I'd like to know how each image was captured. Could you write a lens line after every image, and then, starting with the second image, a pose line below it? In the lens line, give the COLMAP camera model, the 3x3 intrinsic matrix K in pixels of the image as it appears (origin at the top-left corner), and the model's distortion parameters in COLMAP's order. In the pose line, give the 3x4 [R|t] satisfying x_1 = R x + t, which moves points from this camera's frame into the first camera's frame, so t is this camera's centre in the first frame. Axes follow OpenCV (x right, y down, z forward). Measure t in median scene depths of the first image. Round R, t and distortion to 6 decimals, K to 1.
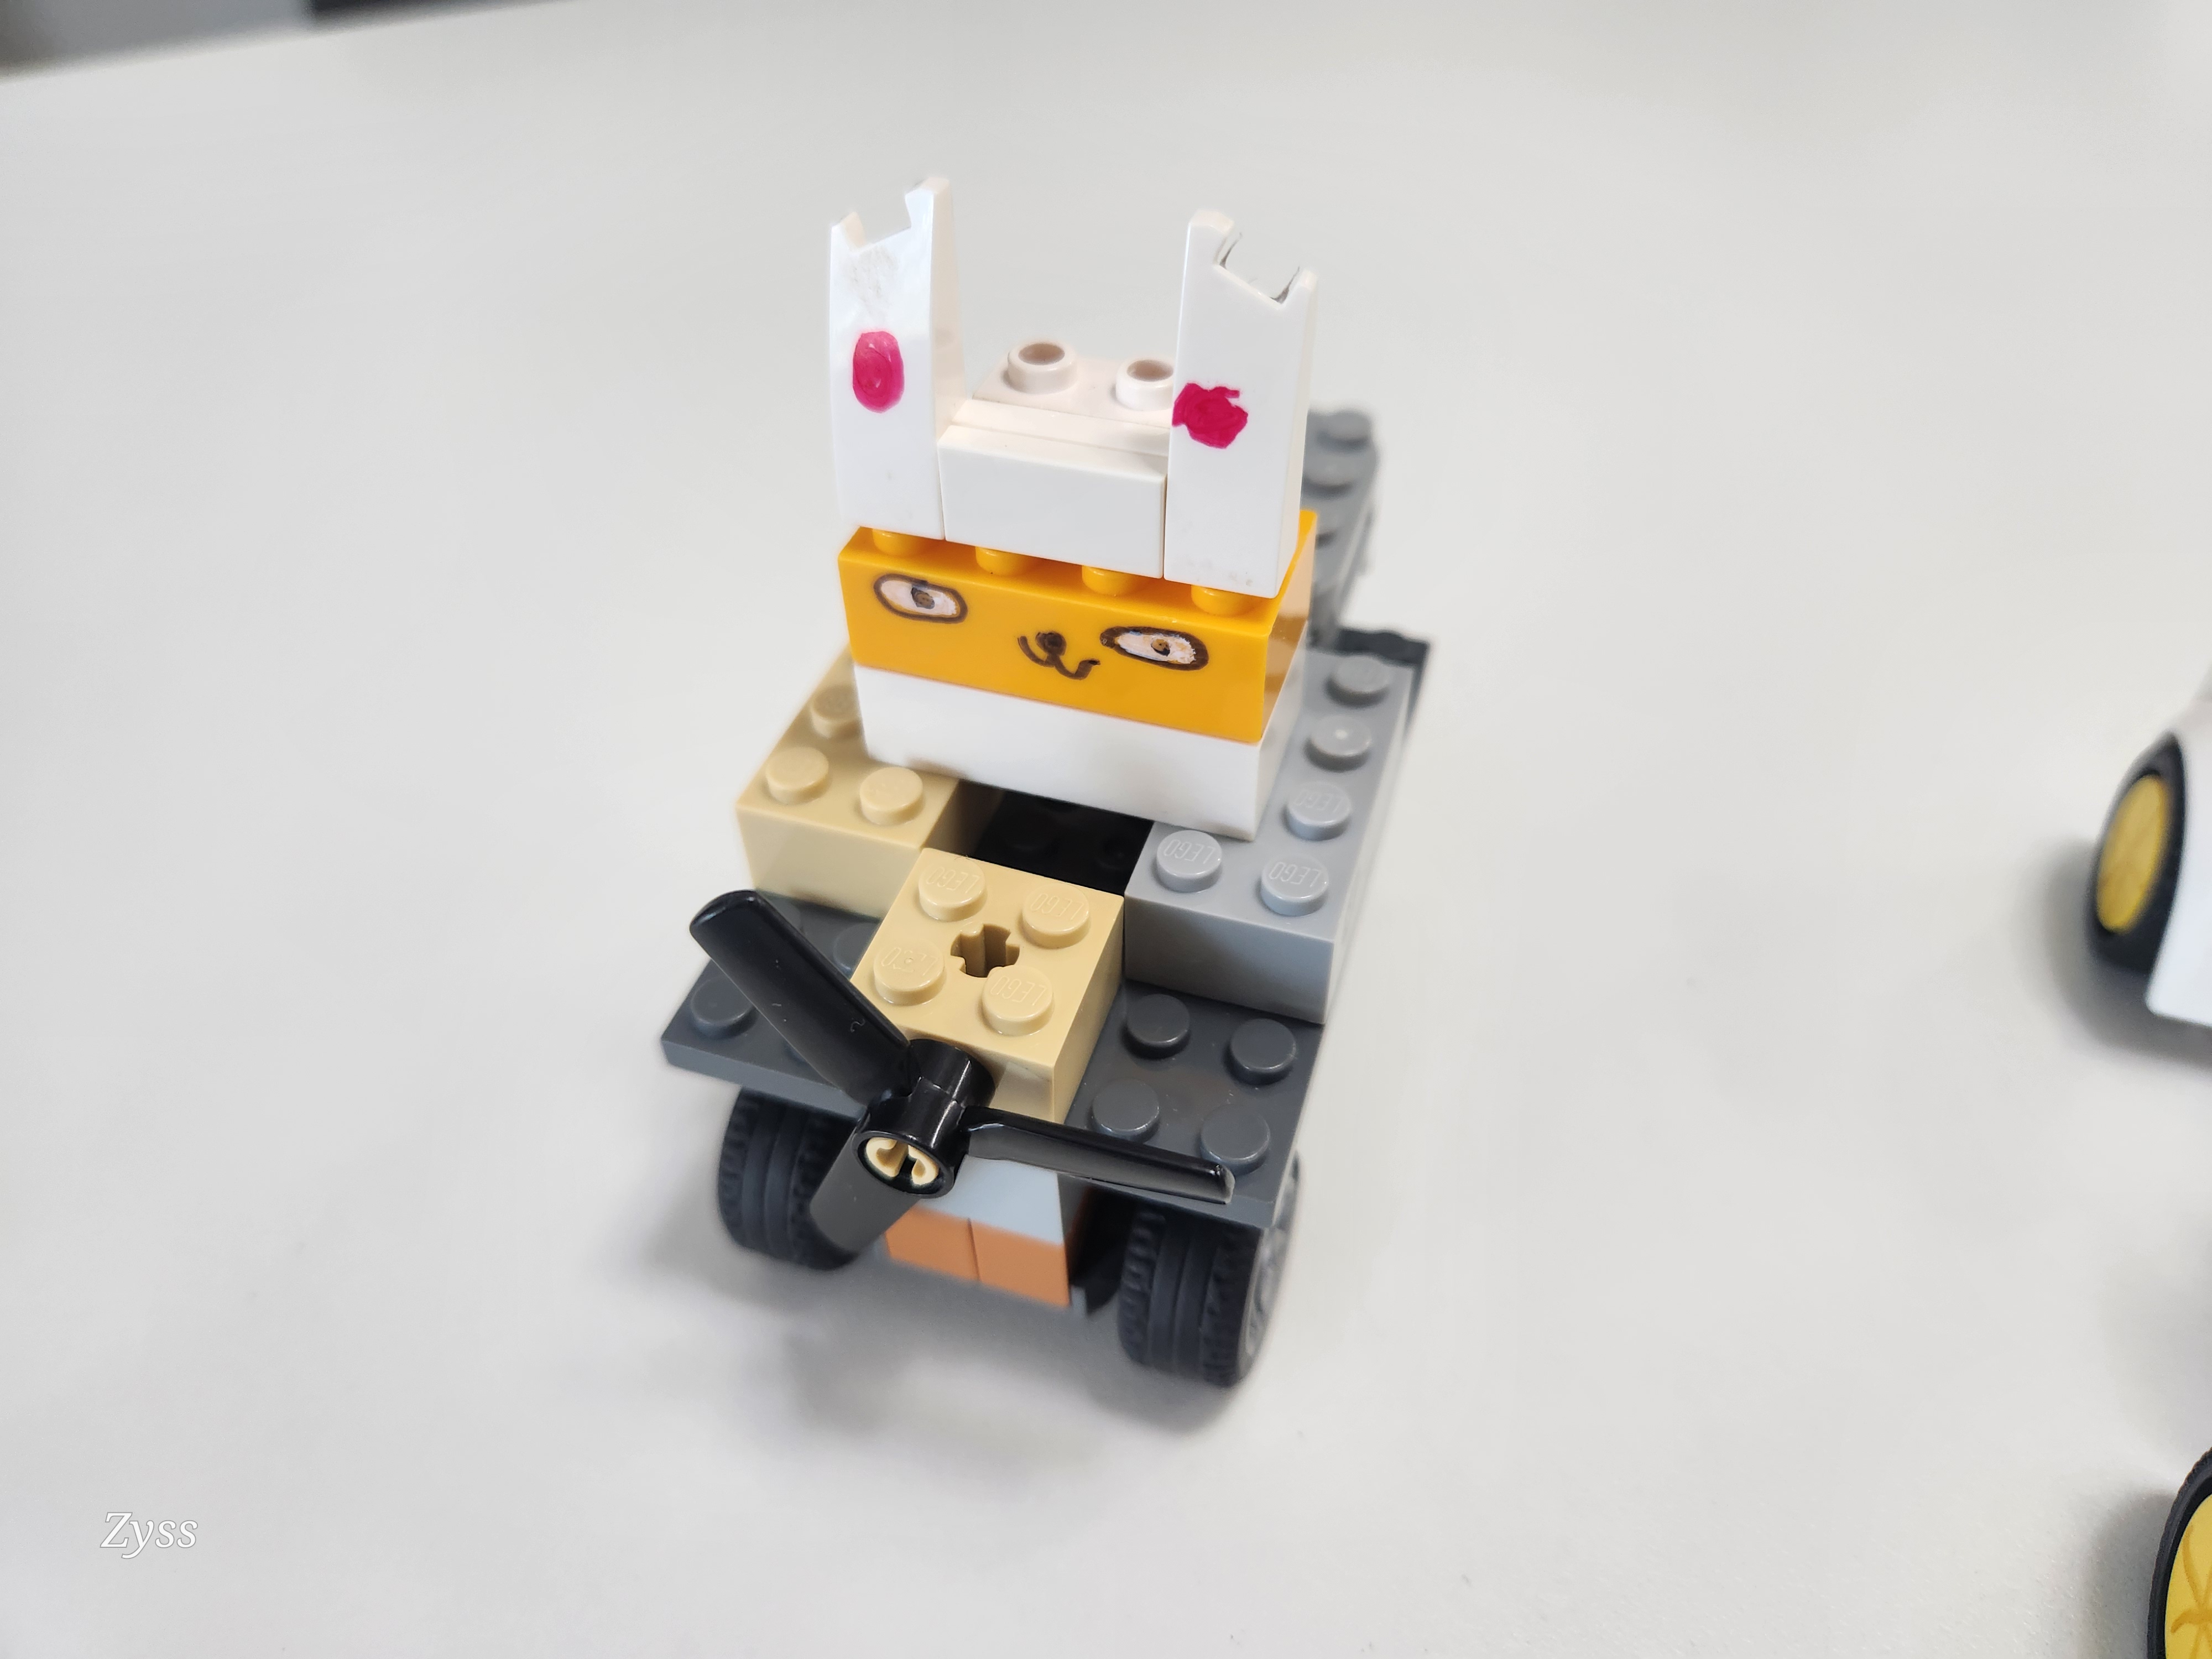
lens RADIAL K [[1585.6, 0, 1154.5], [0, 1585.6, 830.4], [0, 0, 1]] dist [-0.004648, -0.000833]
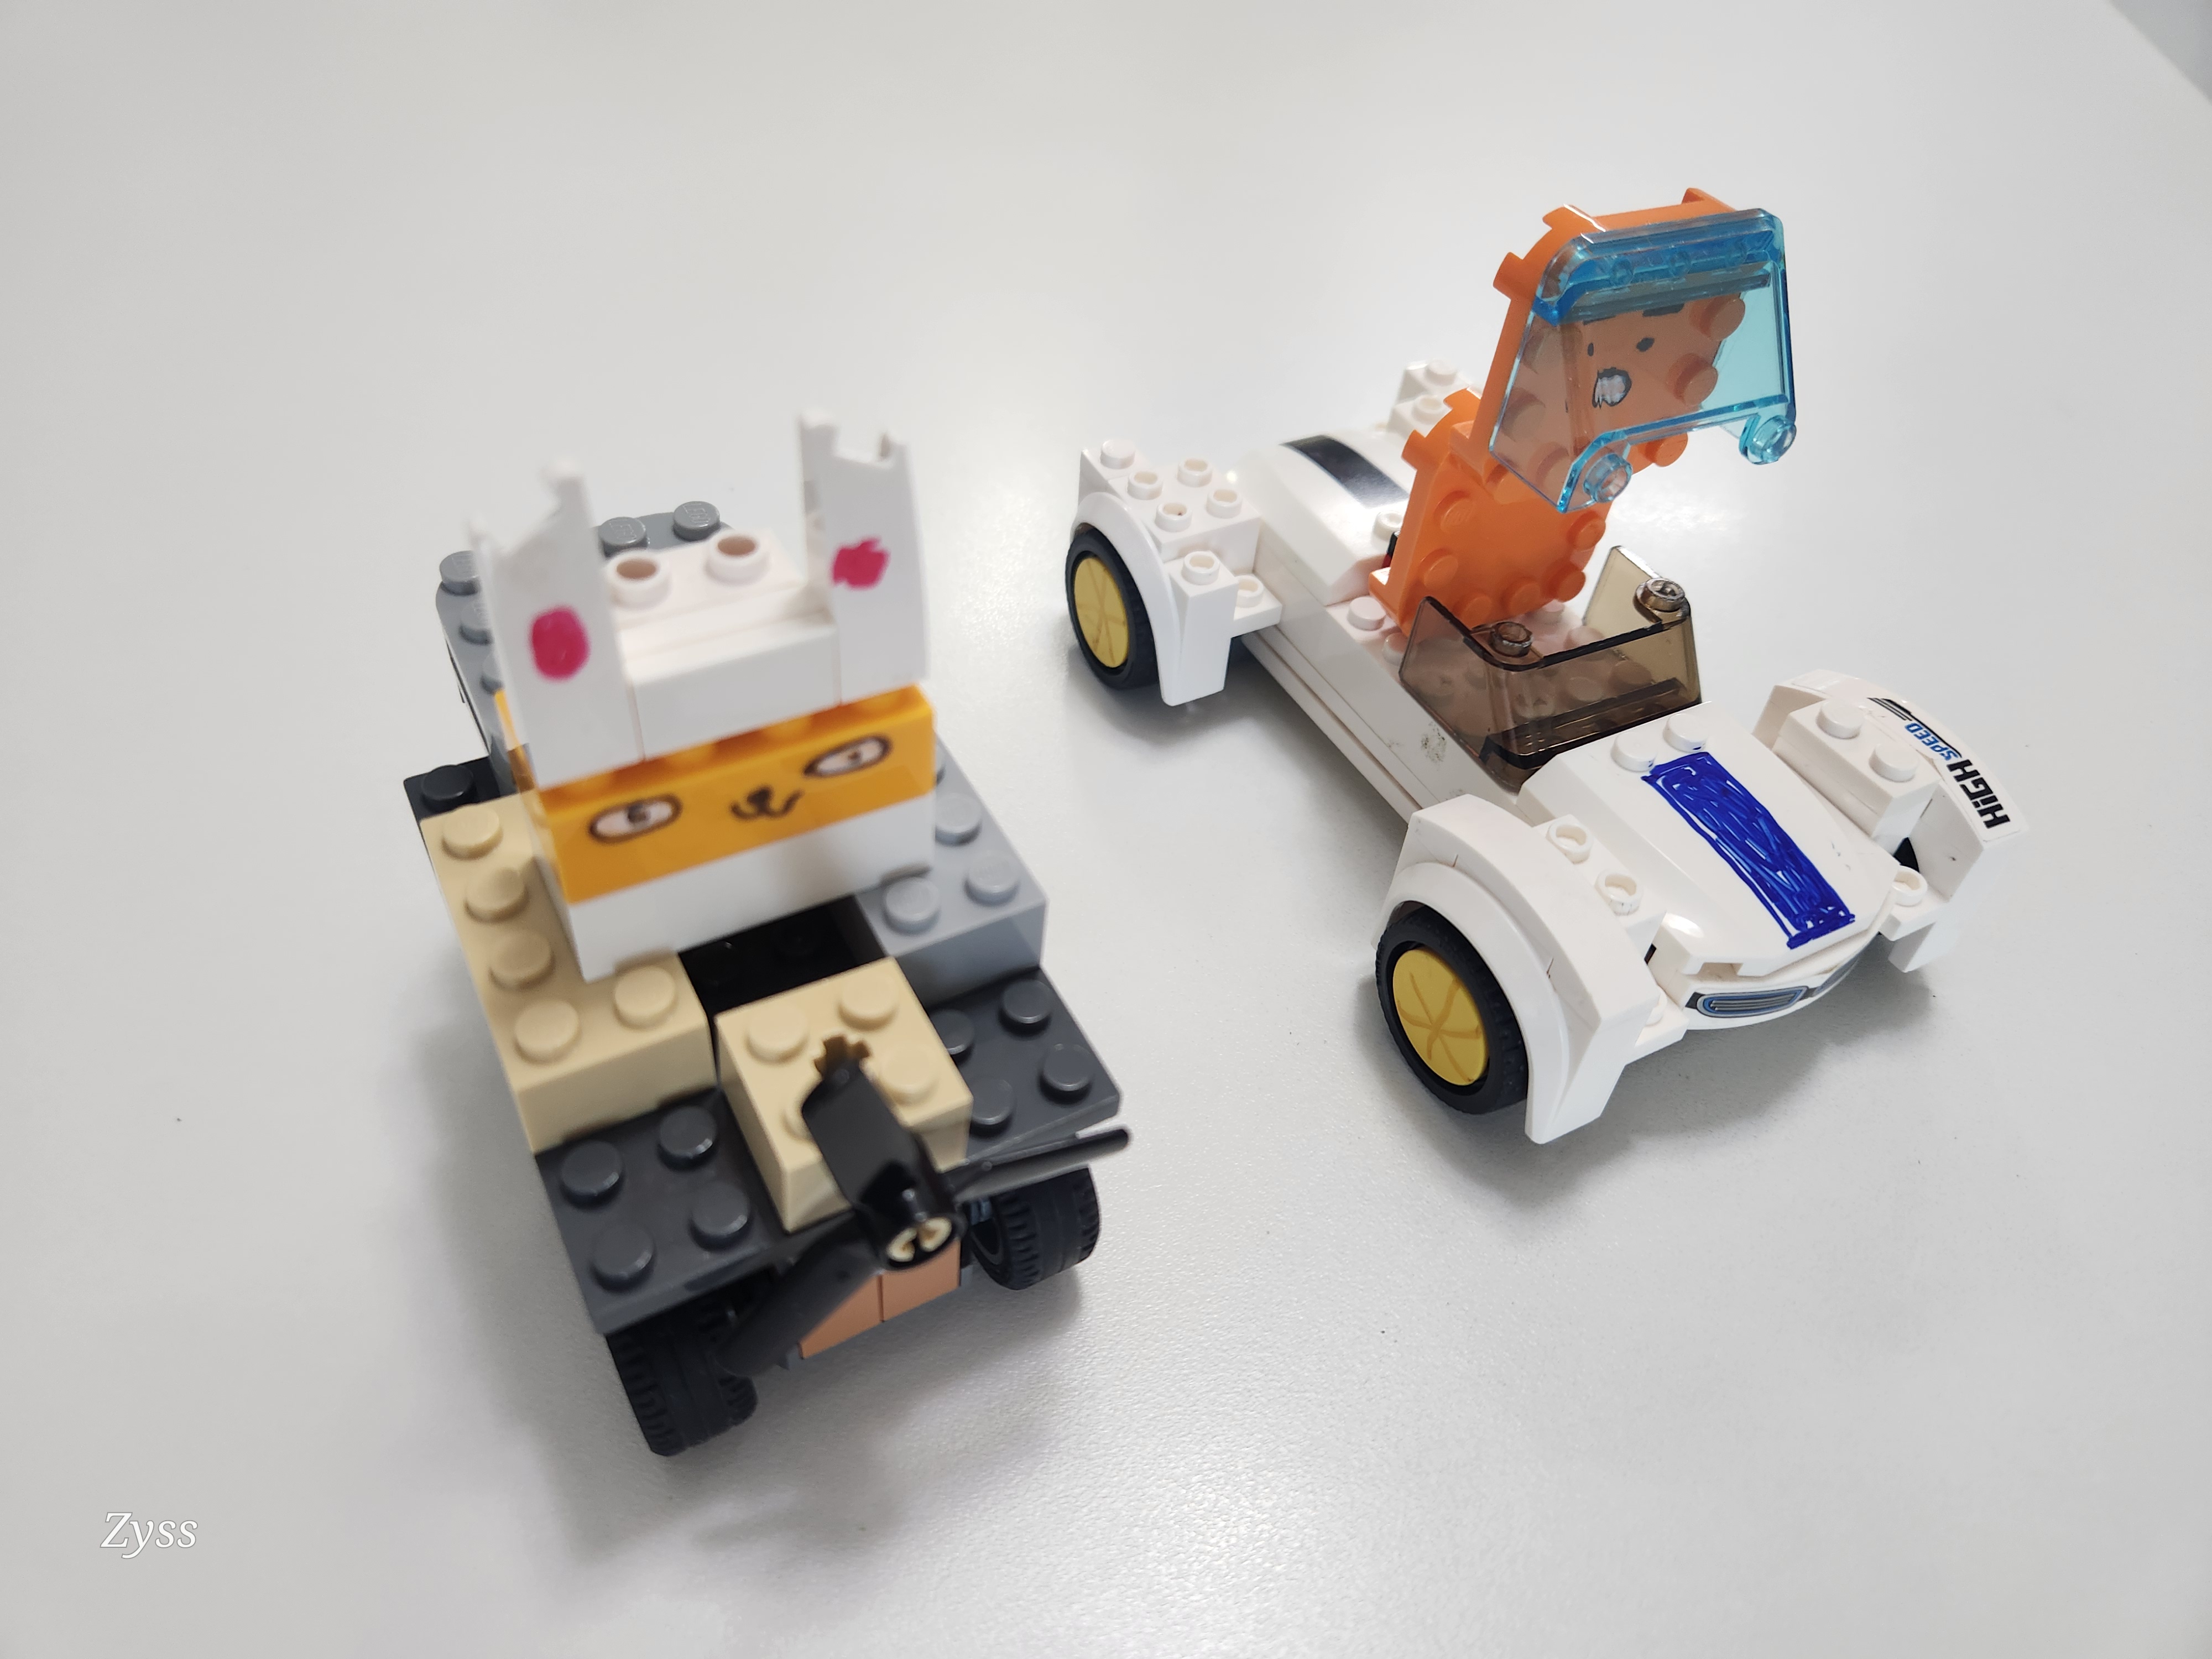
lens RADIAL K [[1566.9, 0, 1106.0], [0, 1566.9, 829.5], [0, 0, 1]] dist [0.001737, -0.000504]
pose [[0.690698, -0.477012, 0.543503, -0.512067], [0.440403, 0.873600, 0.207049, -0.220246], [-0.573569, 0.096352, 0.813471, -0.054490]]
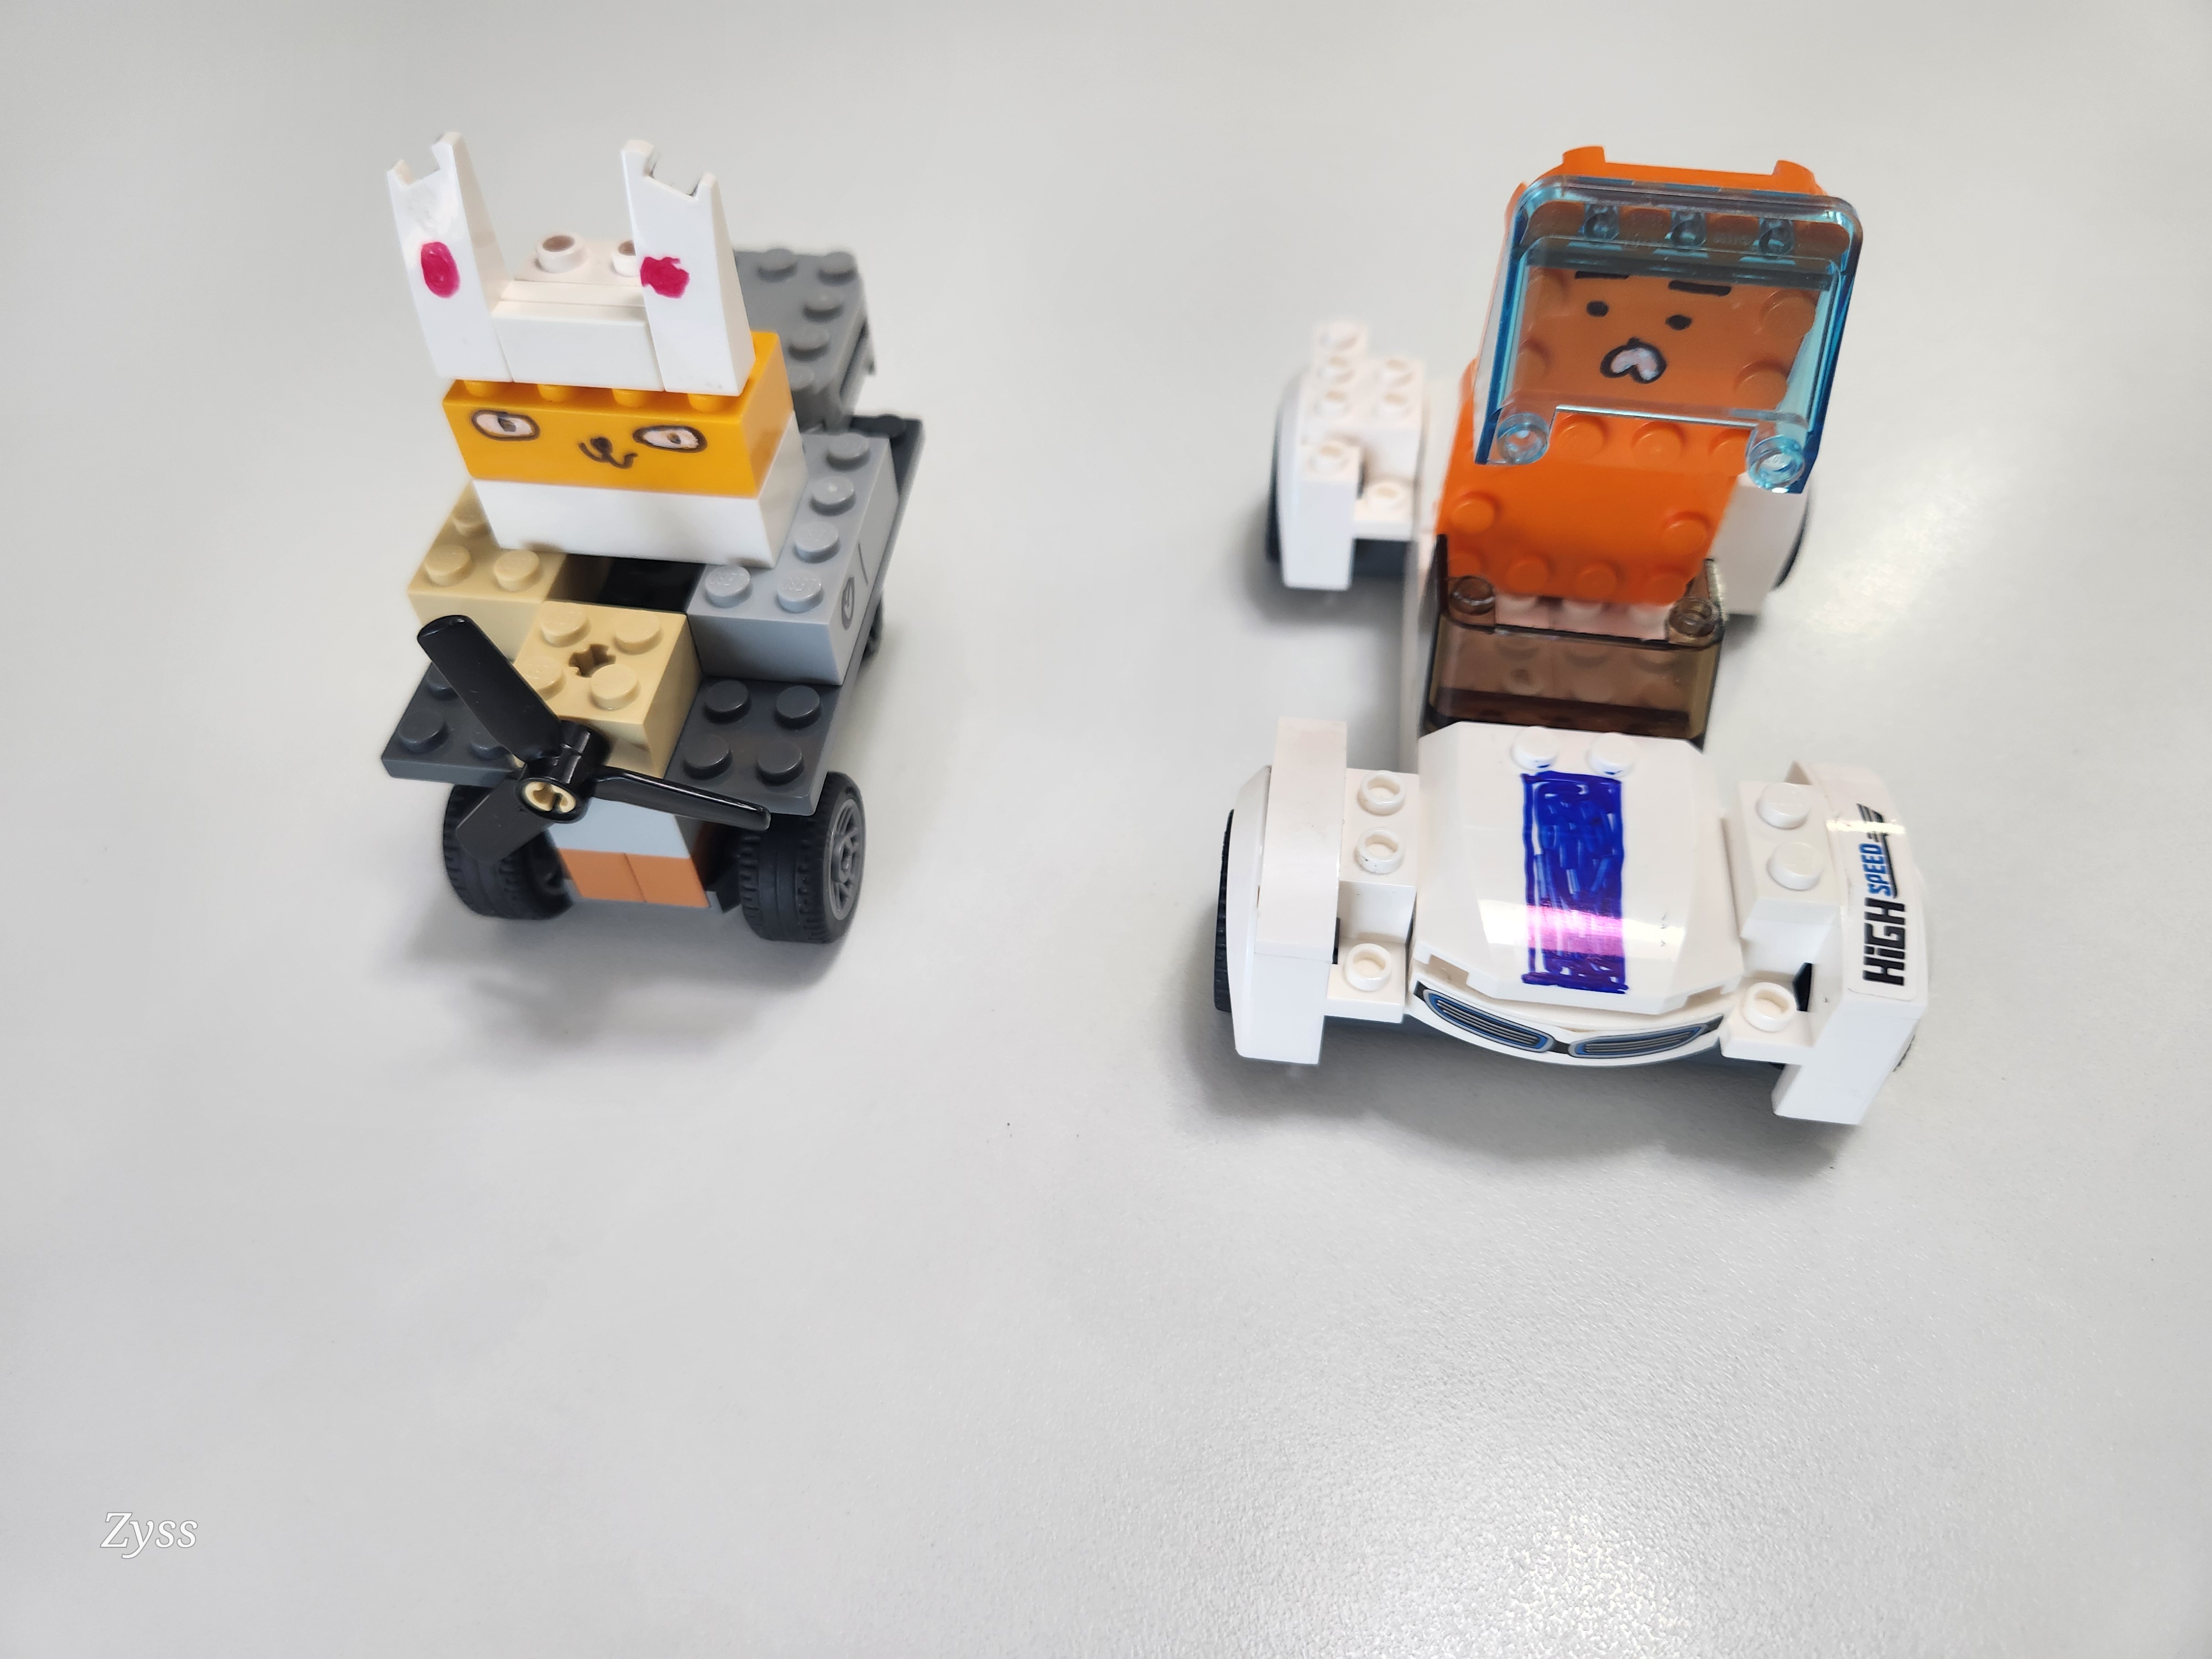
lens RADIAL K [[1566.9, 0, 1106.0], [0, 1566.9, 829.5], [0, 0, 1]] dist [0.001737, -0.000504]
pose [[0.985028, -0.144233, 0.094427, 0.205096], [0.133057, 0.984350, 0.115546, 0.125537], [-0.109615, -0.101252, 0.988804, -0.515896]]
